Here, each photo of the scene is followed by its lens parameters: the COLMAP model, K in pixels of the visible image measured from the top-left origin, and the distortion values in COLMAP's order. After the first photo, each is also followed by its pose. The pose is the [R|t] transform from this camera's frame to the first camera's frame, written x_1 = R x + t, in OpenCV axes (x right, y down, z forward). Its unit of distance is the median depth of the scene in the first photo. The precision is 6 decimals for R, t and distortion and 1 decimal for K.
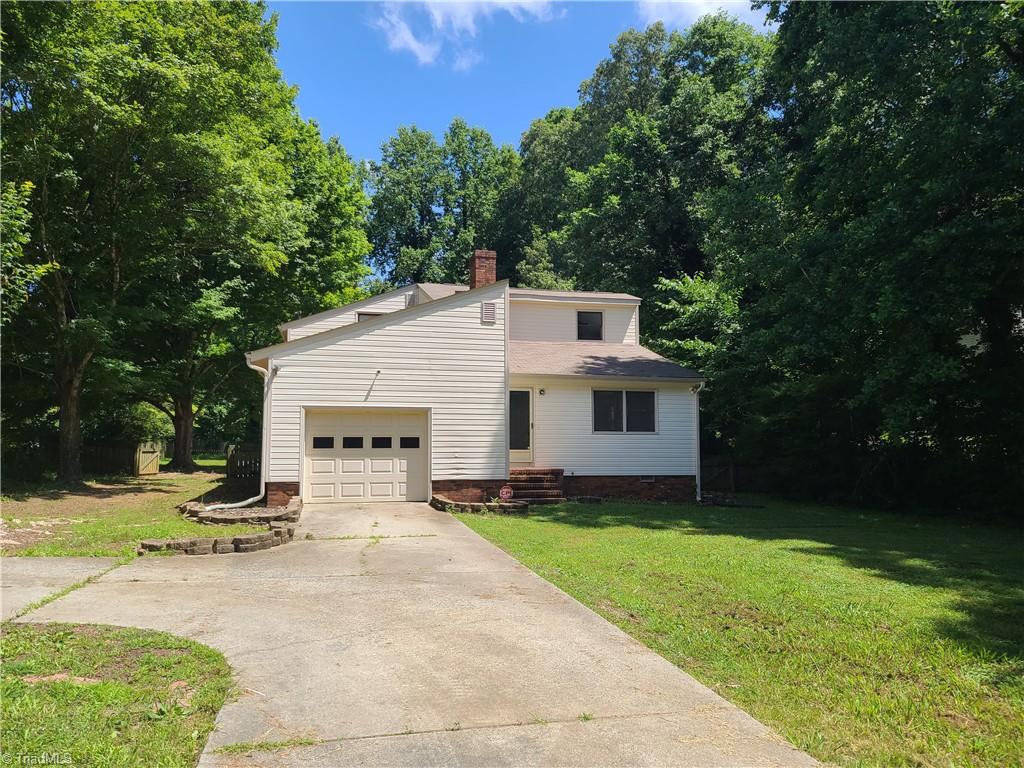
lens RADIAL K [[743.4, 0, 511.2], [0, 743.4, 384.5], [0, 0, 1]] dist [0.051272, -0.063778]
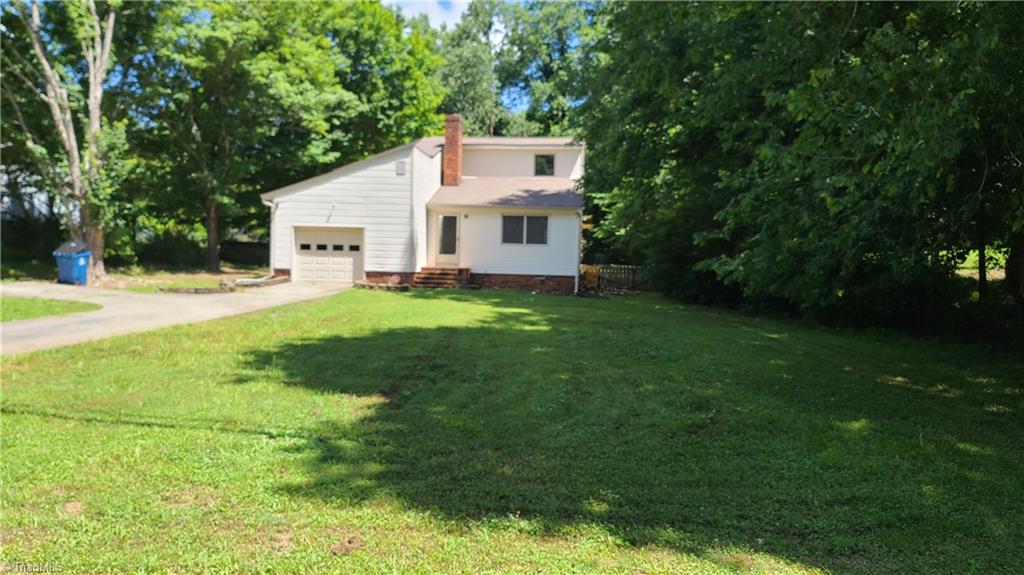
lens RADIAL K [[758.1, 0, 512.8], [0, 758.1, 287.3], [0, 0, 1]] dist [0.008635, 0.005815]
pose [[0.940357, 0.037046, -0.338166, 0.674042], [0.004990, 0.992444, 0.122598, -0.035546], [0.340153, -0.116973, 0.933067, -0.410630]]
